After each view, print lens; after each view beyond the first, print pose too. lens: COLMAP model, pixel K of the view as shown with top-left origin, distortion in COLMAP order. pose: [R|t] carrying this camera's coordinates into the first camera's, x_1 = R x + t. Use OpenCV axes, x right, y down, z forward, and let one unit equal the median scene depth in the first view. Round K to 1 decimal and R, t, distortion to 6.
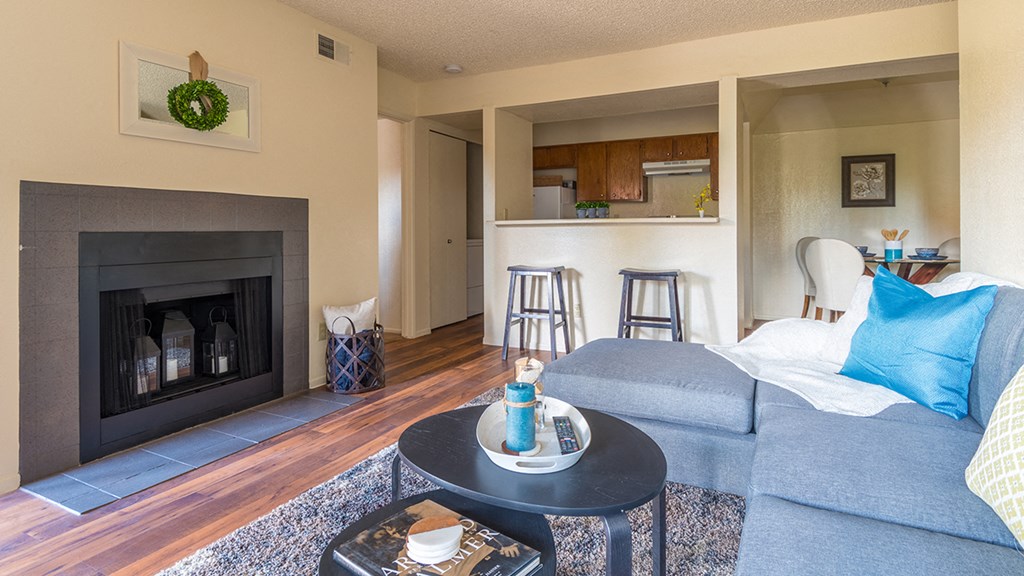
lens RADIAL K [[546.1, 0, 512.0], [0, 546.1, 288.0], [0, 0, 1]] dist [-0.000662, -0.000986]
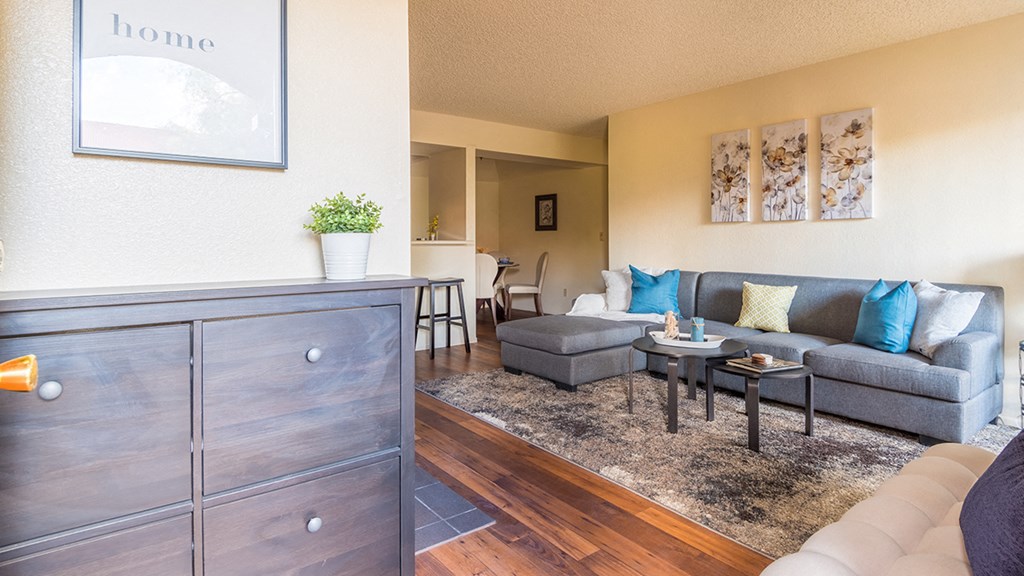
lens RADIAL K [[546.1, 0, 512.0], [0, 546.1, 288.0], [0, 0, 1]] dist [-0.000662, -0.000986]
pose [[0.438304, -0.092168, 0.894089, -1.095149], [0.148233, 0.988520, 0.029235, -0.028393], [-0.886520, 0.119720, 0.446934, 0.306868]]
